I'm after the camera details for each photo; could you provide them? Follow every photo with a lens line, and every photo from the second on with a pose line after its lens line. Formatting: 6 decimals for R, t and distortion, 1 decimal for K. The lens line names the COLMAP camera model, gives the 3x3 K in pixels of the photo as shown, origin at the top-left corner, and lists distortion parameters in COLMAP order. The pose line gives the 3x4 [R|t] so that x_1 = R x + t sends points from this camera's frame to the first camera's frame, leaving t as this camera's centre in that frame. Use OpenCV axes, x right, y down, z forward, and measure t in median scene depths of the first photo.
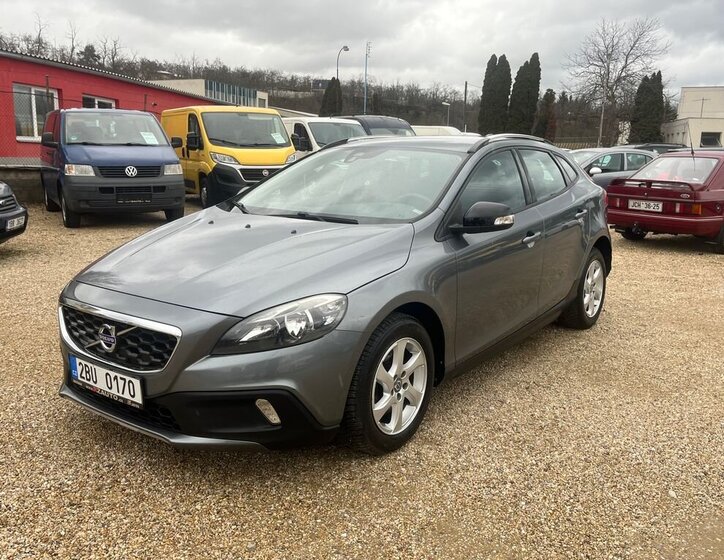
lens RADIAL K [[652.9, 0, 363.6], [0, 652.9, 278.4], [0, 0, 1]] dist [0.016257, 0.009092]
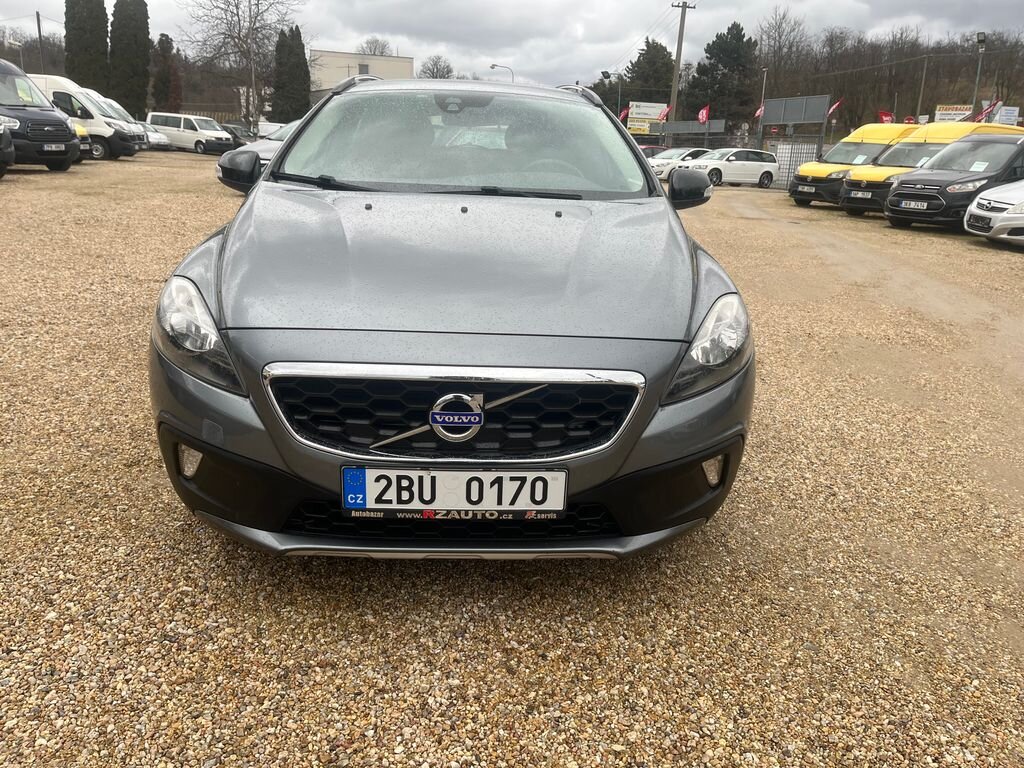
lens RADIAL K [[775.8, 0, 520.0], [0, 775.8, 385.0], [0, 0, 1]] dist [0.066128, -0.091597]
pose [[0.763863, -0.173971, 0.621488, -0.734405], [0.092037, 0.982505, 0.161907, -0.036497], [-0.638782, -0.066474, 0.766511, 0.451923]]
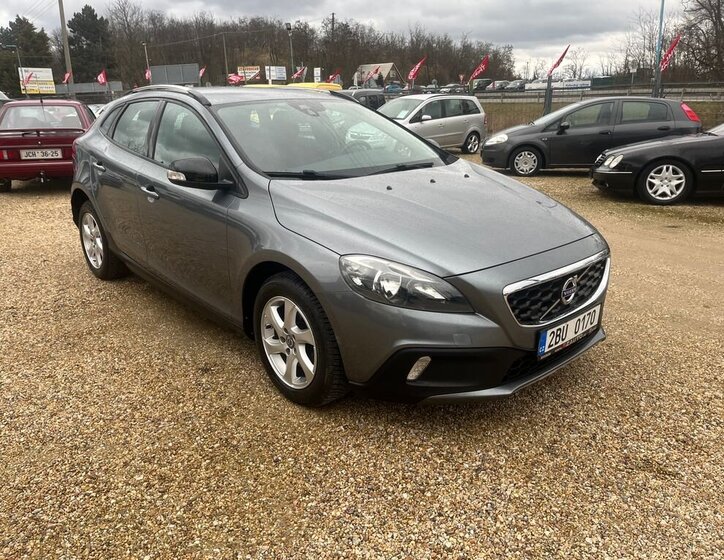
lens RADIAL K [[562.0, 0, 358.8], [0, 562.0, 279.8], [0, 0, 1]] dist [0.024353, -0.021815]
pose [[0.179227, -0.316292, 0.931578, -1.262761], [0.201257, 0.938673, 0.279980, -0.242919], [-0.963002, 0.137307, 0.231892, 1.094623]]
